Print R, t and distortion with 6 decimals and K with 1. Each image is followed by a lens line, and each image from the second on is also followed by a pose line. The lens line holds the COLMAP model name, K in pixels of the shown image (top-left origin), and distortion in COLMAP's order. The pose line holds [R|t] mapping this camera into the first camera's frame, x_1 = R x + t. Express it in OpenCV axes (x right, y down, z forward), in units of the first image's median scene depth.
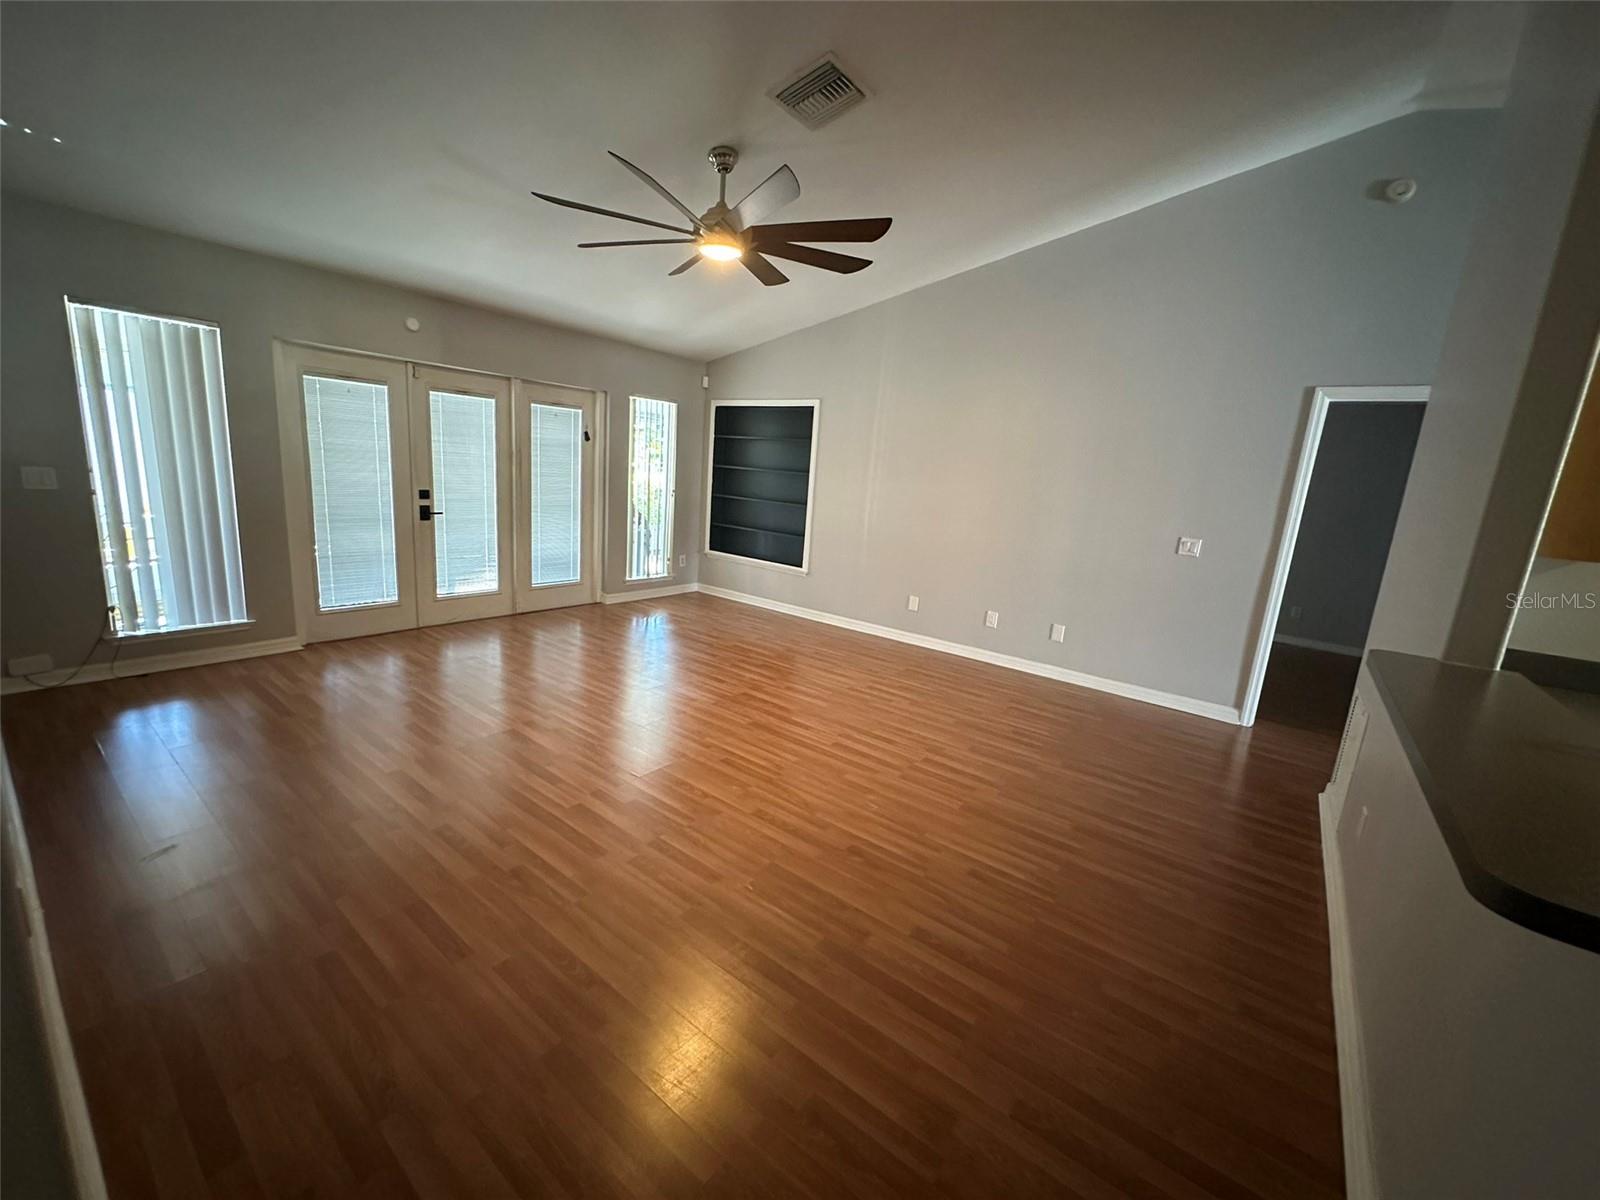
lens RADIAL K [[641.6, 0, 799.7], [0, 641.6, 598.7], [0, 0, 1]] dist [-0.001886, 0.001515]
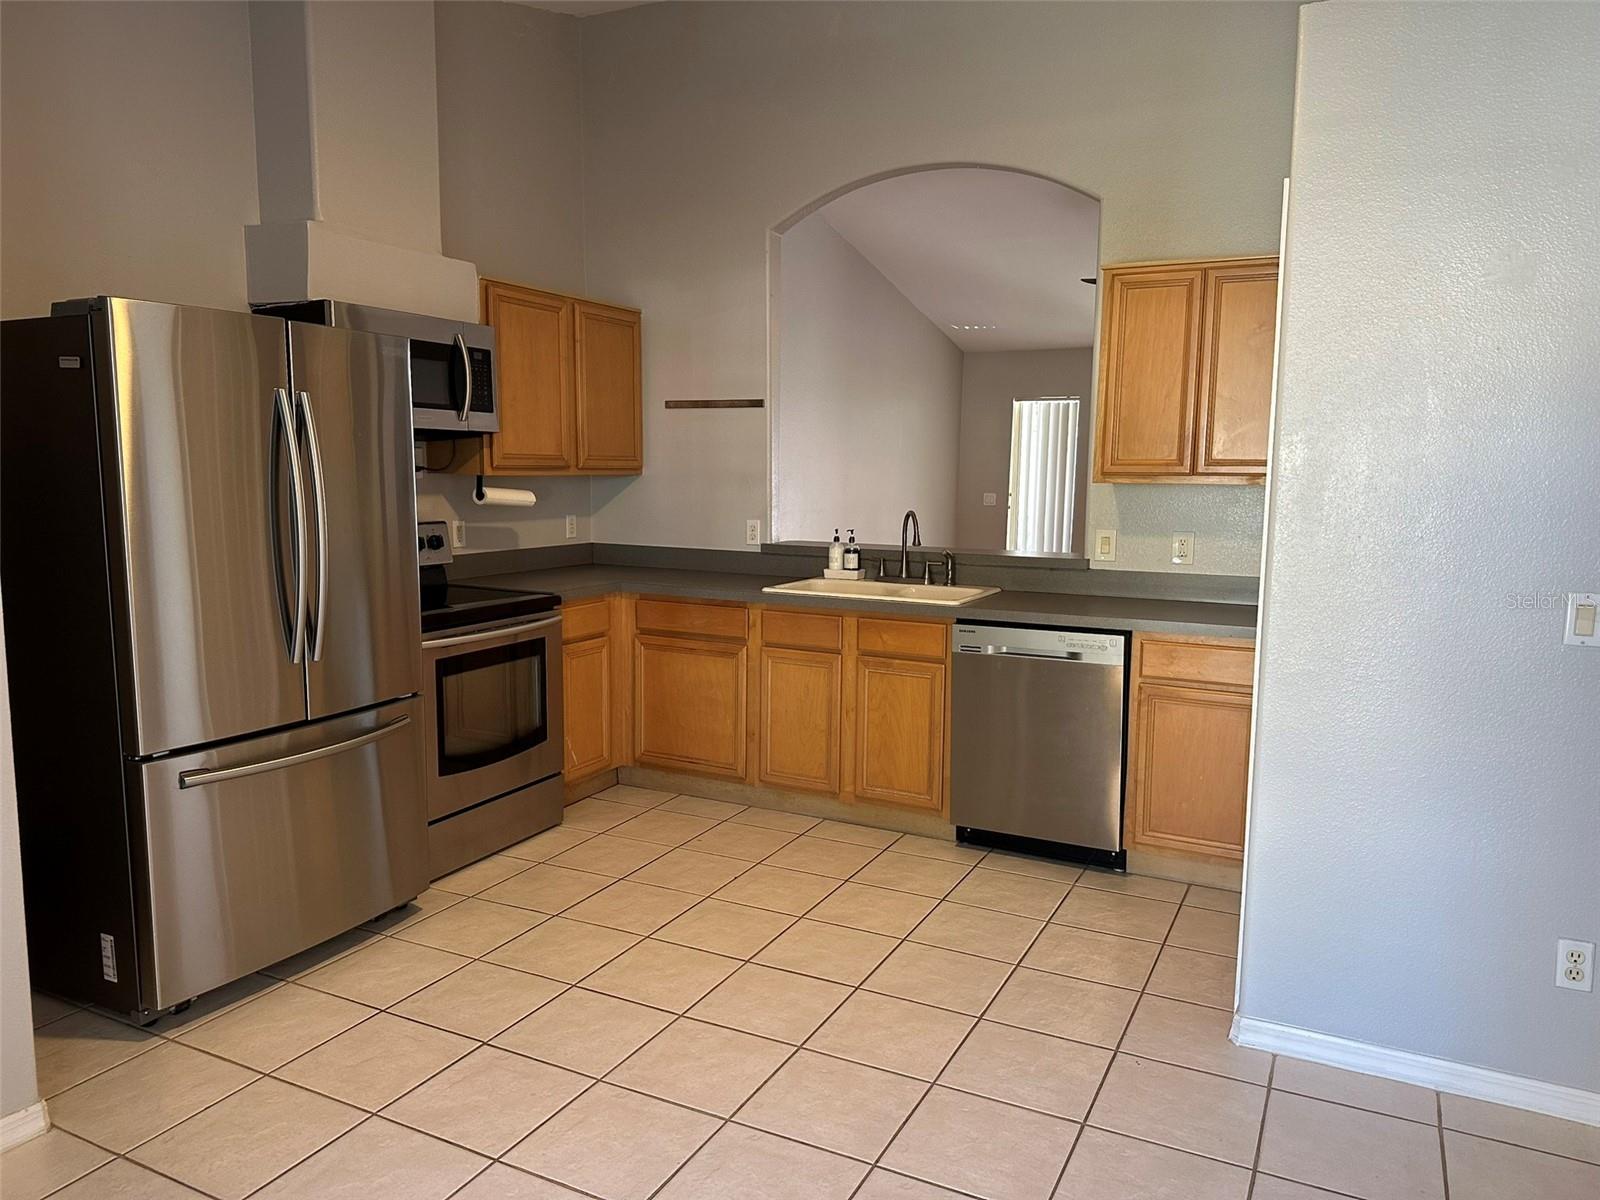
lens RADIAL K [[1128.8, 0, 810.6], [0, 1128.8, 605.6], [0, 0, 1]] dist [0.068441, -0.080005]
pose [[0.192706, 0.058263, -0.979525, 1.320561], [-0.200210, 0.979571, 0.018877, 0.104524], [0.960615, 0.192473, 0.200434, -0.041953]]
